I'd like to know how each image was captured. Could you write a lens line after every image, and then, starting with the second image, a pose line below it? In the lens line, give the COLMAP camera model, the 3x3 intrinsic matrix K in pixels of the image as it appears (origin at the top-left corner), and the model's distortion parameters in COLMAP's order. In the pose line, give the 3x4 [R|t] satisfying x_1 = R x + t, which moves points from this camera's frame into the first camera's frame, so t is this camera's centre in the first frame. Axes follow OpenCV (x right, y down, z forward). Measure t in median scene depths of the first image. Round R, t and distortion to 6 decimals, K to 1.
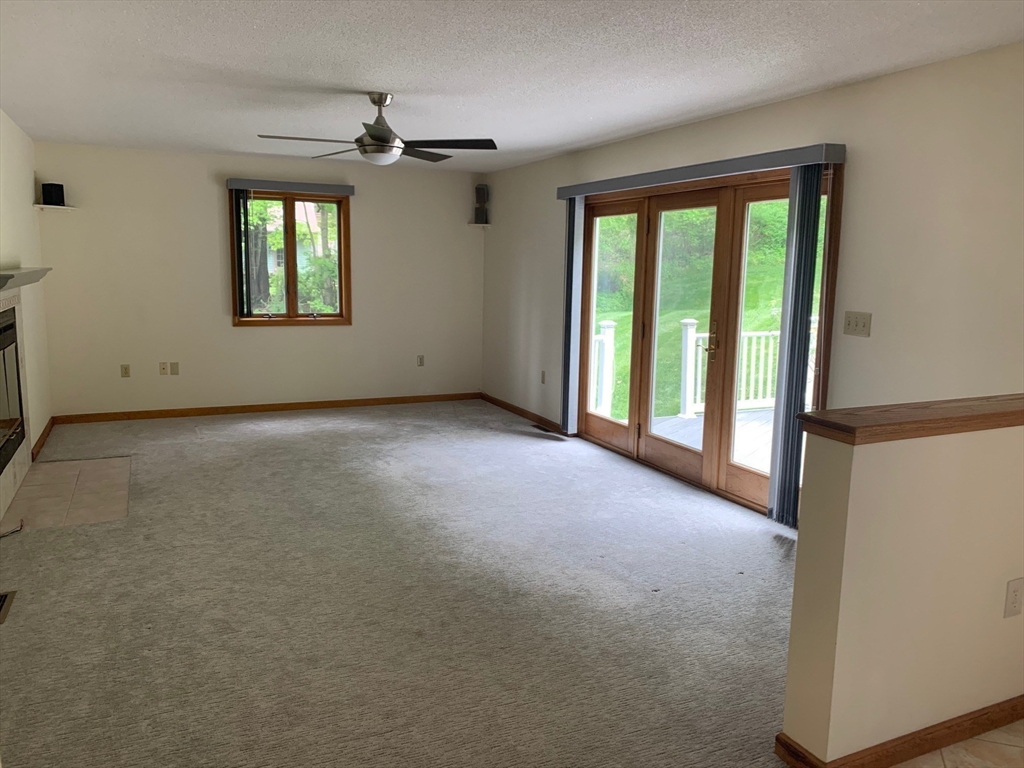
lens RADIAL K [[793.1, 0, 518.3], [0, 793.1, 379.1], [0, 0, 1]] dist [0.088316, -0.143262]
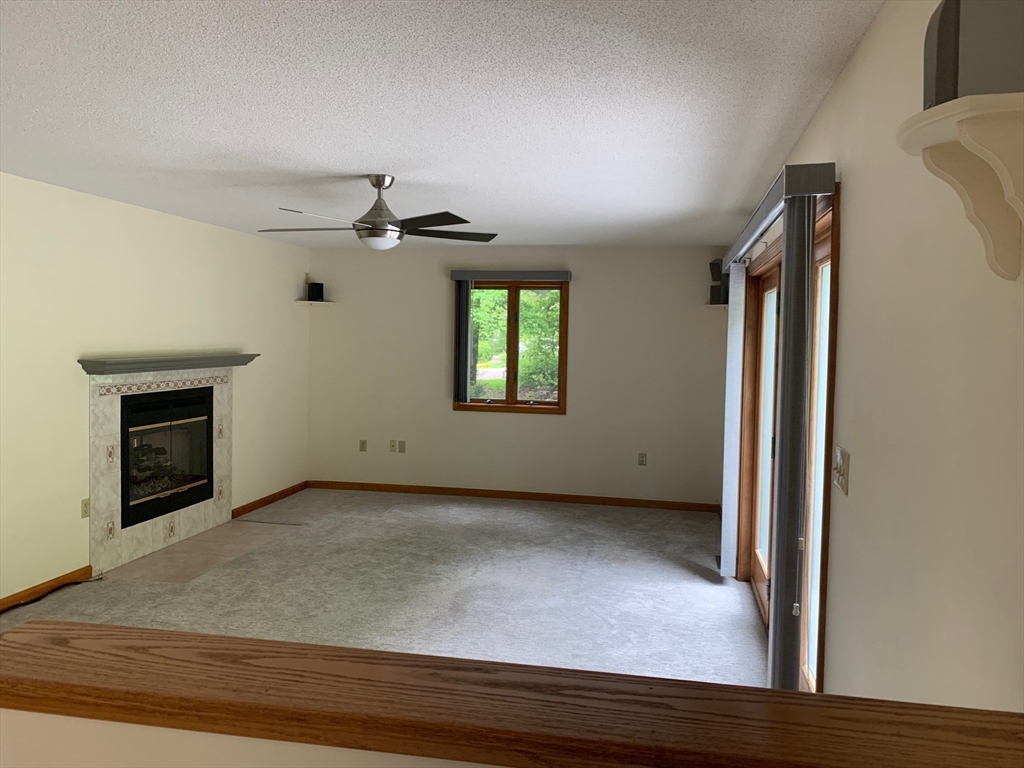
lens RADIAL K [[786.3, 0, 516.1], [0, 786.3, 373.3], [0, 0, 1]] dist [0.077038, -0.138774]
pose [[0.802076, 0.025217, -0.596689, 0.410711], [-0.089418, 0.992917, -0.078235, -0.053685], [0.590490, 0.116105, 0.798650, 0.301406]]
